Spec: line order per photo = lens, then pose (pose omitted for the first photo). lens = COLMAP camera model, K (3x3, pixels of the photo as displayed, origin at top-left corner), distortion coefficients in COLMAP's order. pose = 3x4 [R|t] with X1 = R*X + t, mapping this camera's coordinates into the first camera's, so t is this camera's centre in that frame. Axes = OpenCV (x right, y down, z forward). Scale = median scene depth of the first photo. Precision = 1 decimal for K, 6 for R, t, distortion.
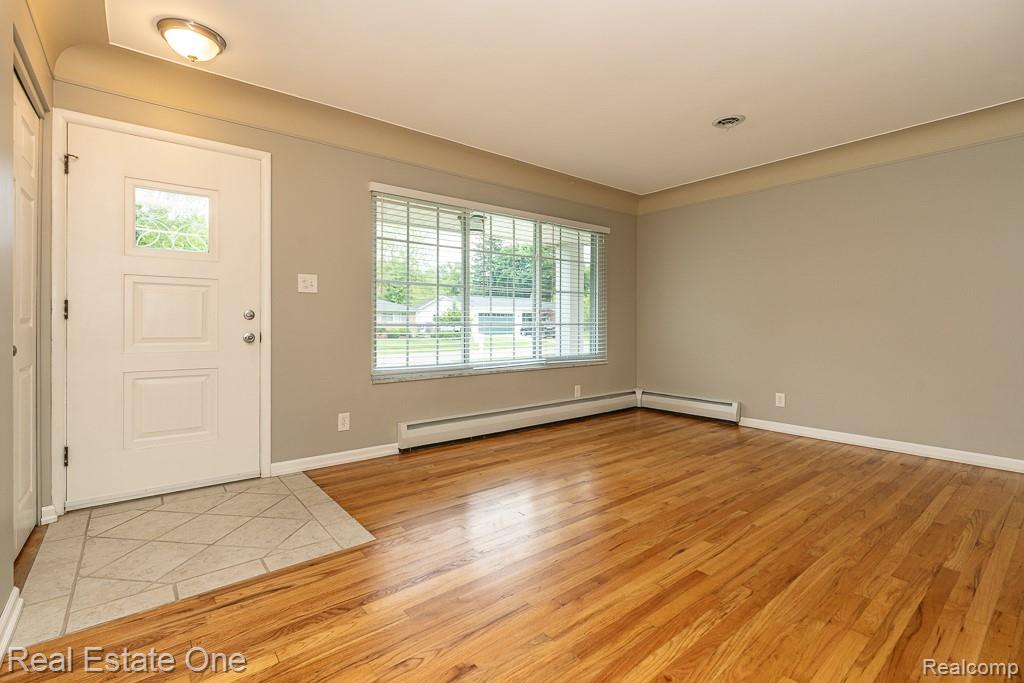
lens RADIAL K [[467.0, 0, 508.7], [0, 467.0, 323.5], [0, 0, 1]] dist [-0.002334, -0.000424]
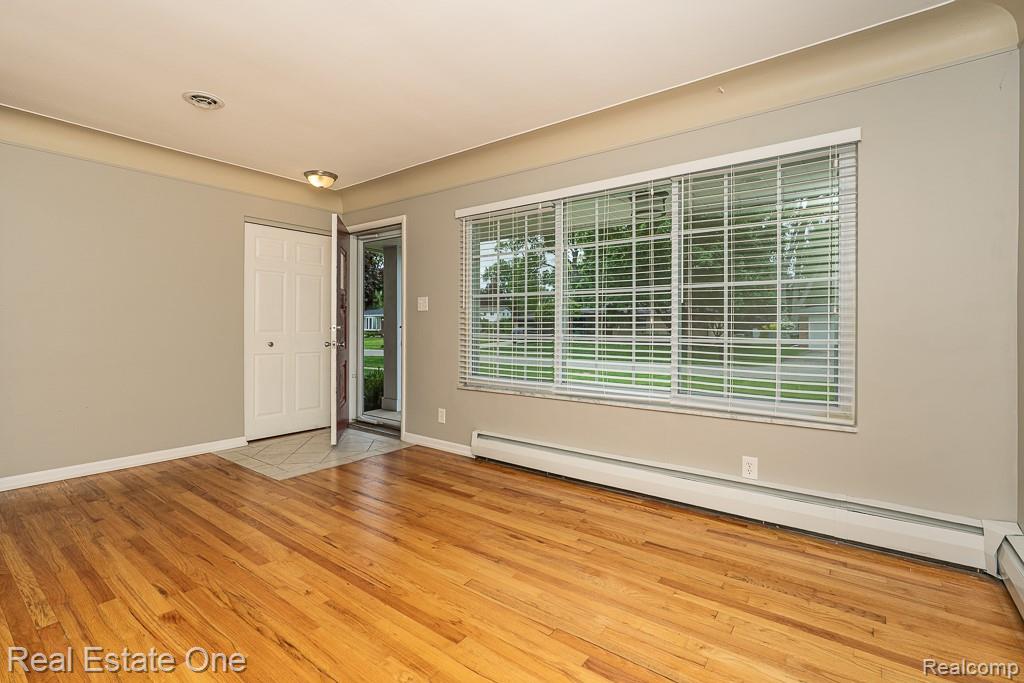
lens RADIAL K [[467.0, 0, 508.7], [0, 467.0, 323.5], [0, 0, 1]] dist [-0.002334, -0.000424]
pose [[0.233653, -0.009112, -0.972277, 1.082430], [-0.004679, 0.999934, -0.010495, -0.020152], [0.972309, 0.007001, 0.233595, 1.104571]]
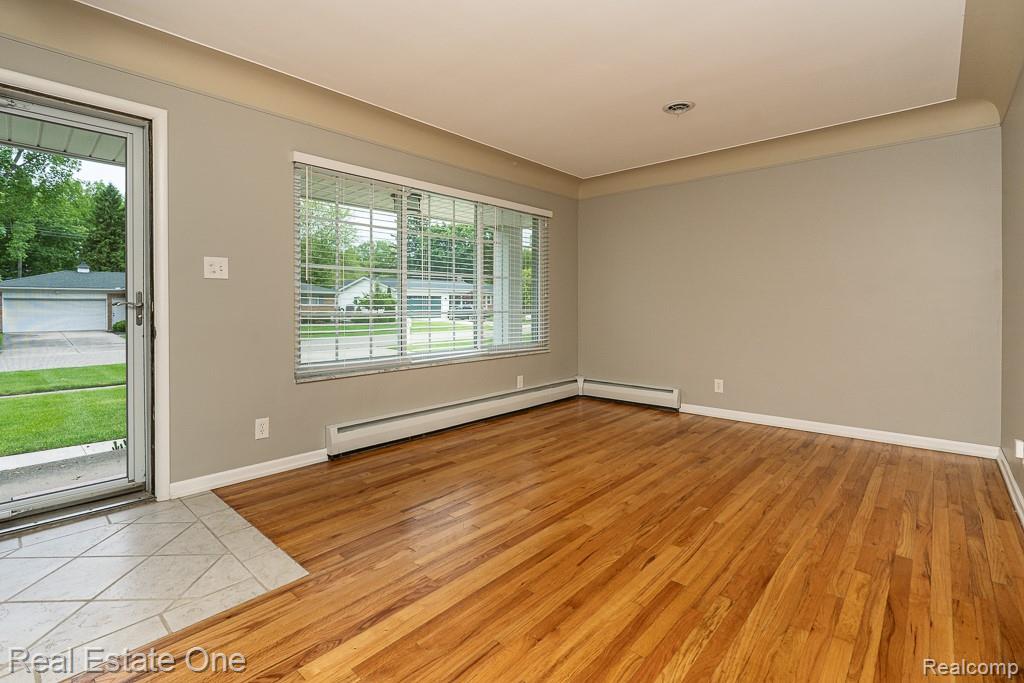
lens RADIAL K [[476.1, 0, 509.1], [0, 476.1, 308.2], [0, 0, 1]] dist [-0.002549, 0.000253]
pose [[0.987787, -0.002876, 0.155786, -0.048017], [0.002165, 0.999986, 0.004736, -0.018097], [-0.155798, -0.004341, 0.987779, 0.076529]]
